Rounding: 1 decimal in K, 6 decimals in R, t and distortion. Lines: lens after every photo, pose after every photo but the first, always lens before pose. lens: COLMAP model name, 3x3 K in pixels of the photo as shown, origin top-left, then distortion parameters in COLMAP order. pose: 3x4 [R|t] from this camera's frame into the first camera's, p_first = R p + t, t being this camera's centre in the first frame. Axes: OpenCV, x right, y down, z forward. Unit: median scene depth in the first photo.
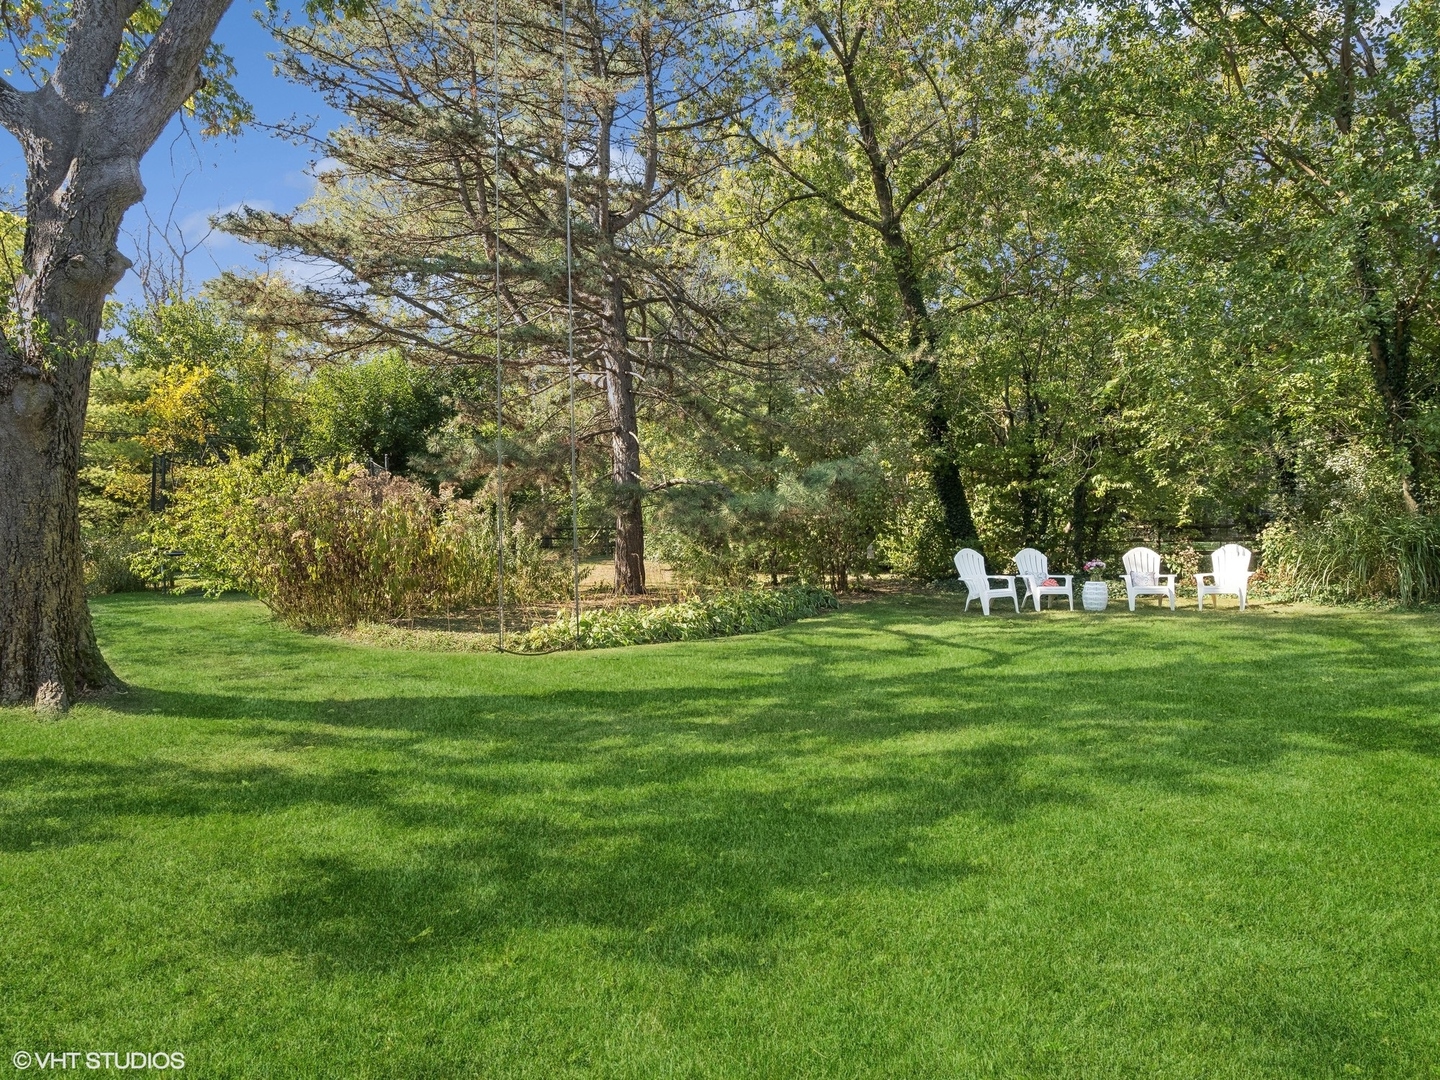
lens RADIAL K [[1019.7, 0, 721.1], [0, 1019.7, 537.9], [0, 0, 1]] dist [-0.010169, -0.001141]
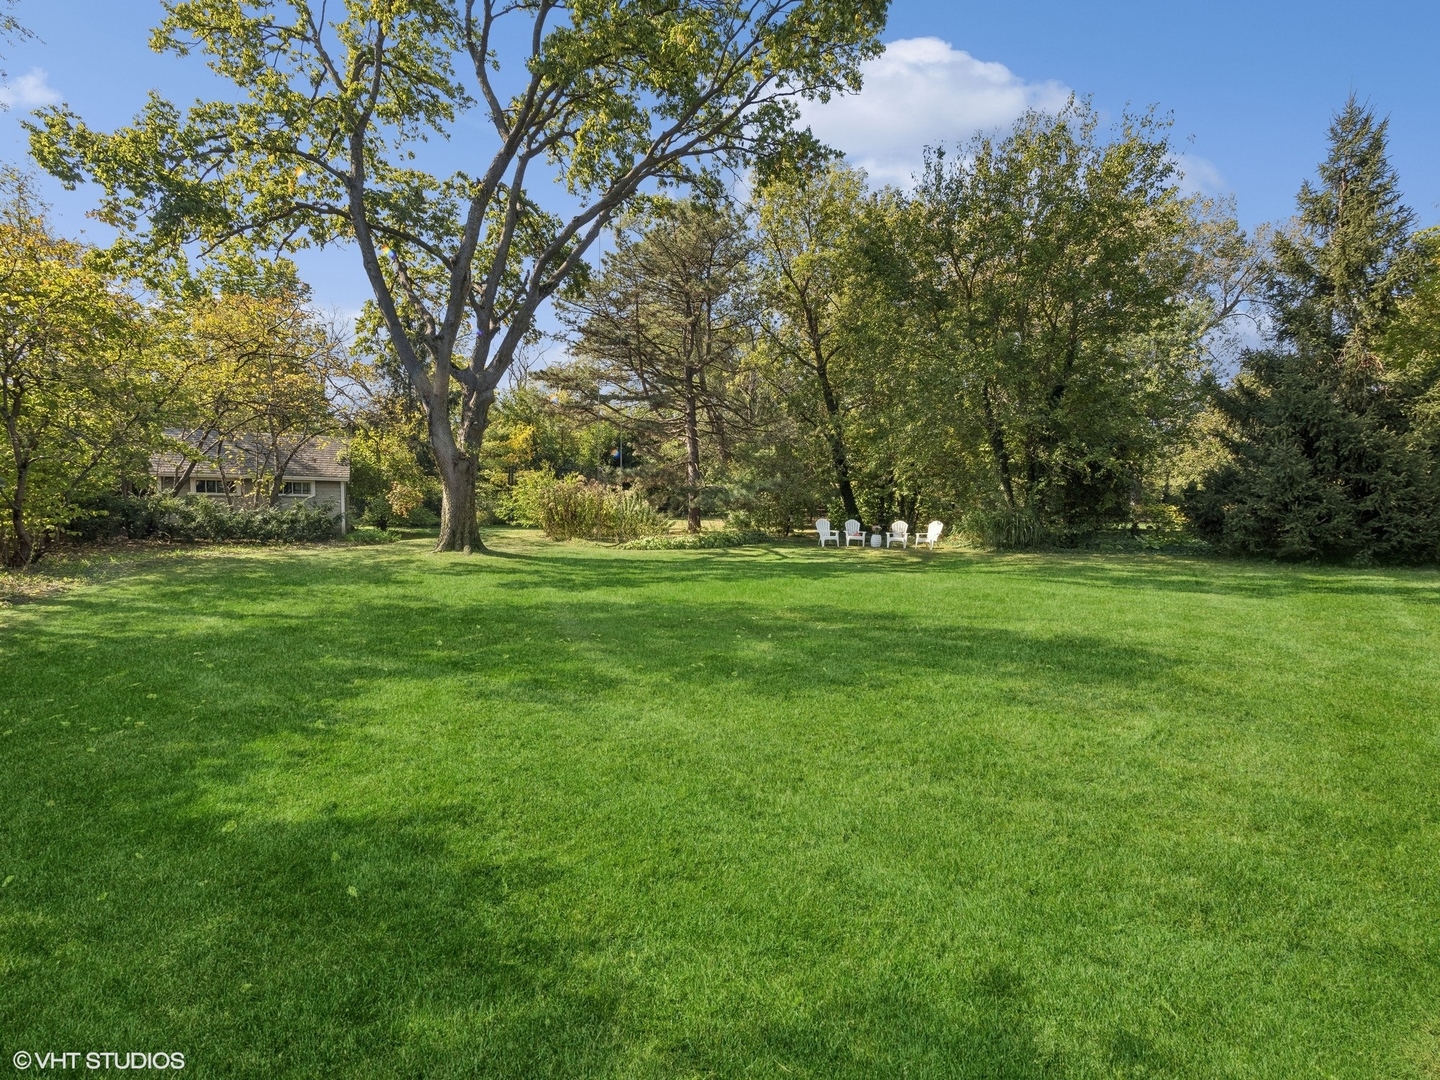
lens RADIAL K [[619.9, 0, 714.8], [0, 619.9, 535.1], [0, 0, 1]] dist [0.002265, -0.001254]
pose [[0.978264, 0.041185, -0.203233, 0.284770], [-0.032134, 0.998348, 0.047636, -0.010975], [0.204859, -0.040070, 0.977971, -0.428726]]
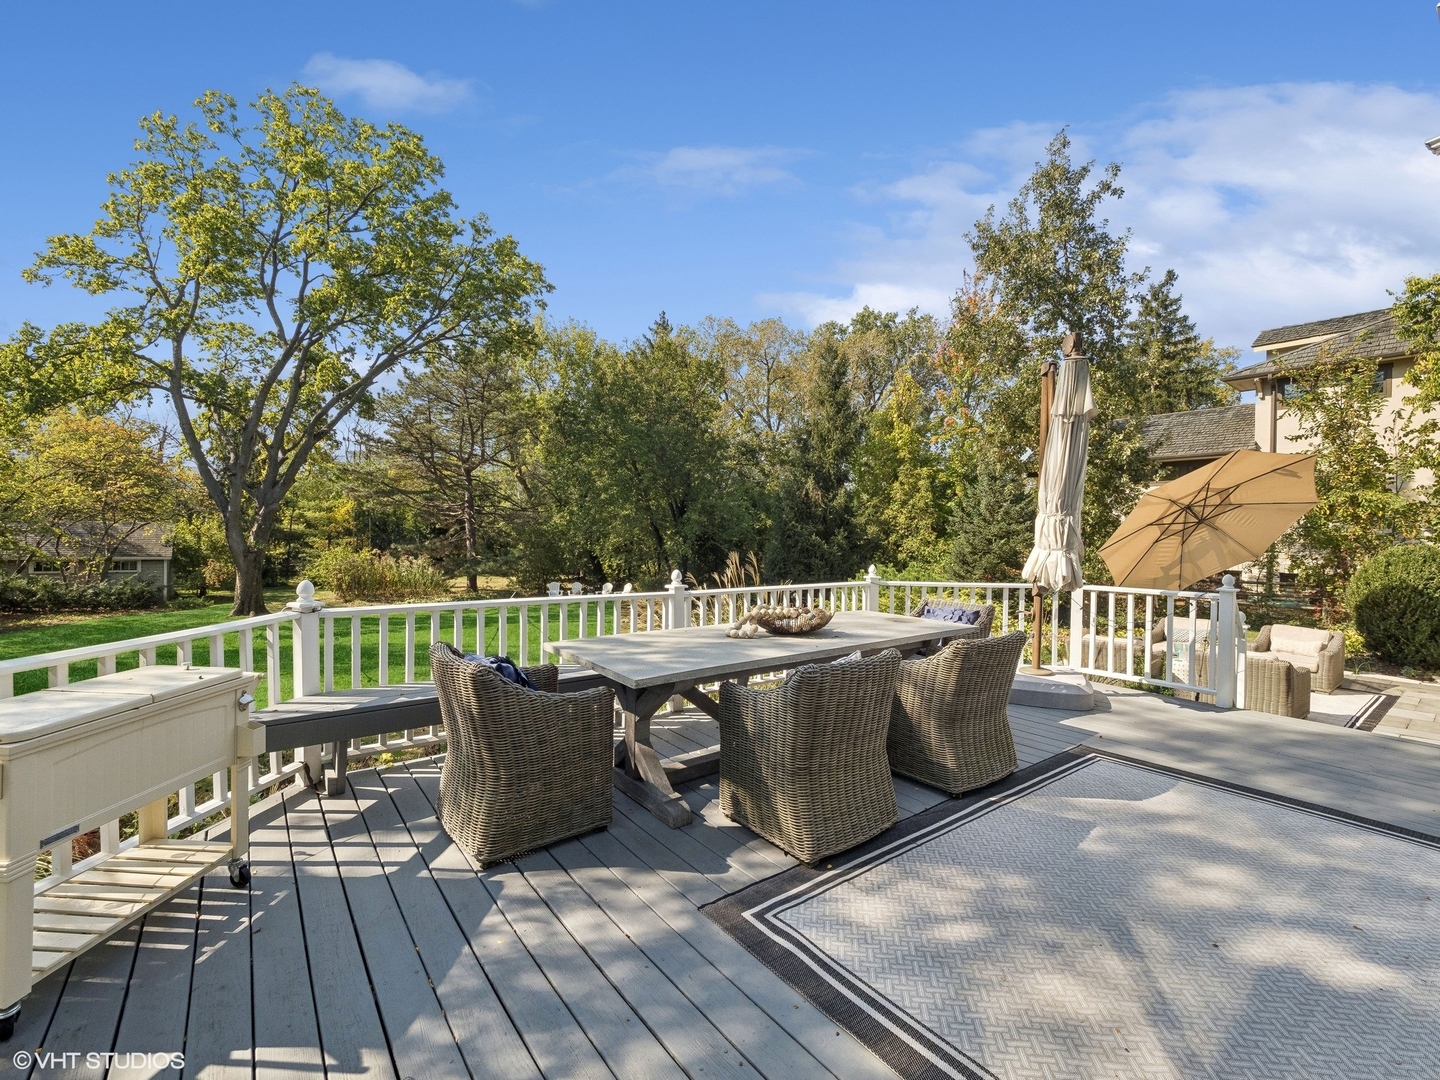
lens RADIAL K [[619.9, 0, 712.6], [0, 619.9, 535.3], [0, 0, 1]] dist [0.002265, -0.001254]
pose [[0.998722, 0.019399, -0.046667, 0.843930], [-0.020393, 0.999573, -0.020925, -0.104178], [0.046241, 0.021850, 0.998691, -0.955141]]
